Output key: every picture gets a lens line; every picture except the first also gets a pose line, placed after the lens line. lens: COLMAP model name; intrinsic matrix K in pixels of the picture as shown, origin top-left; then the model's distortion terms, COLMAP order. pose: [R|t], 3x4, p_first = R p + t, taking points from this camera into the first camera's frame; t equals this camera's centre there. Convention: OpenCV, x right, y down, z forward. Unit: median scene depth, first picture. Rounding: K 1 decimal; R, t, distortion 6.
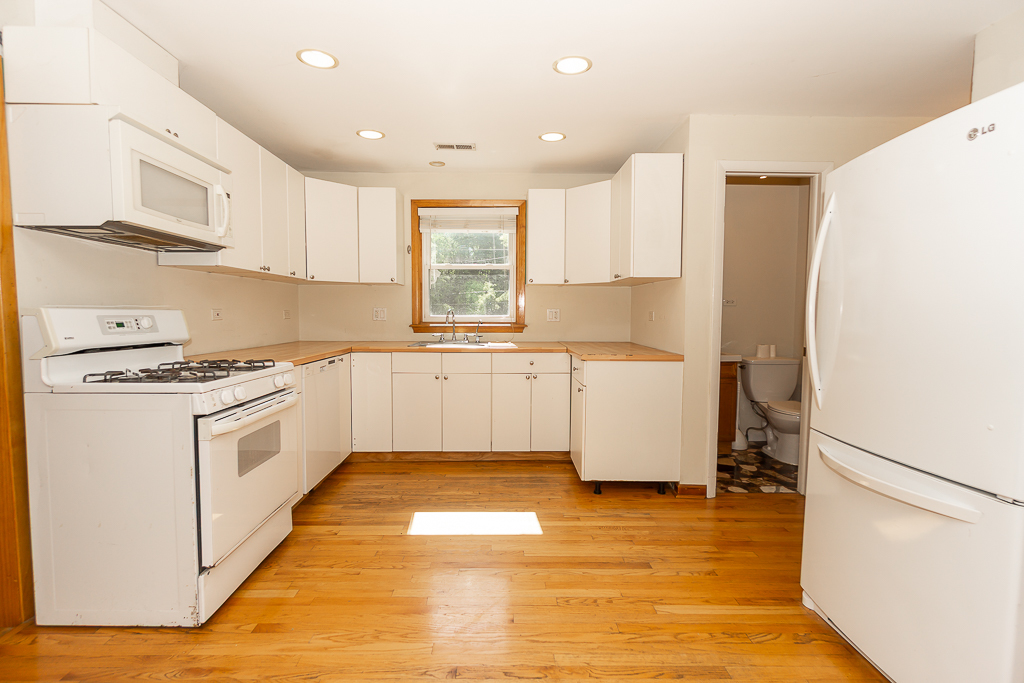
lens RADIAL K [[469.1, 0, 513.6], [0, 469.1, 343.5], [0, 0, 1]] dist [0.003595, -0.000092]
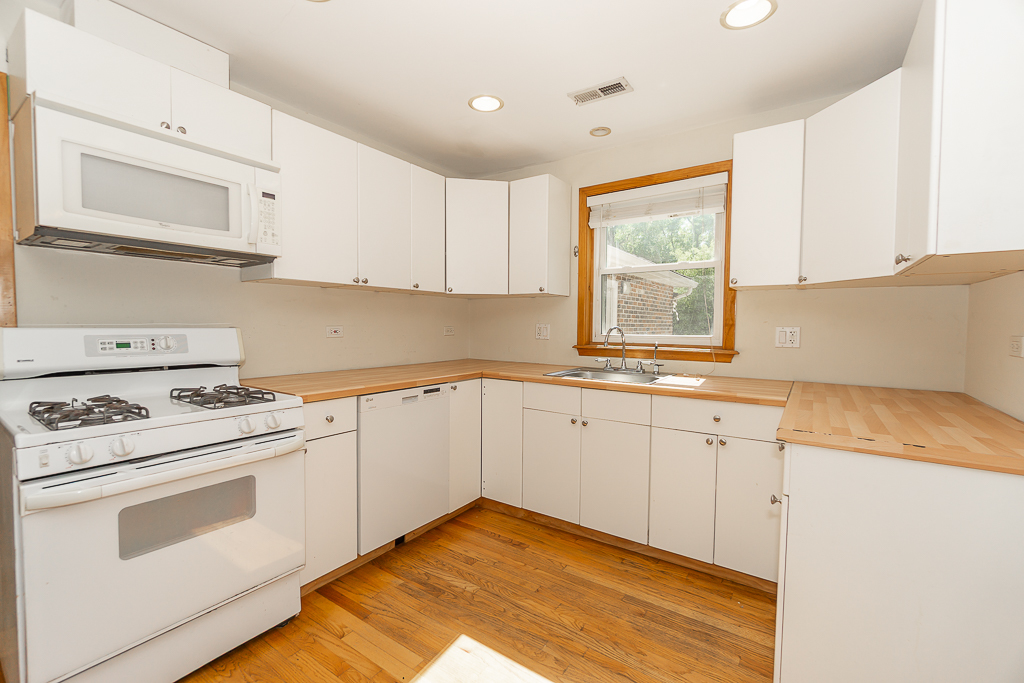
lens RADIAL K [[445.0, 0, 500.7], [0, 445.0, 343.6], [0, 0, 1]] dist [-0.005257, 0.000147]
pose [[0.813631, 0.028688, -0.580673, 0.142038], [-0.043884, 0.998963, -0.012137, -0.034592], [0.579723, 0.035357, 0.814046, 0.385535]]
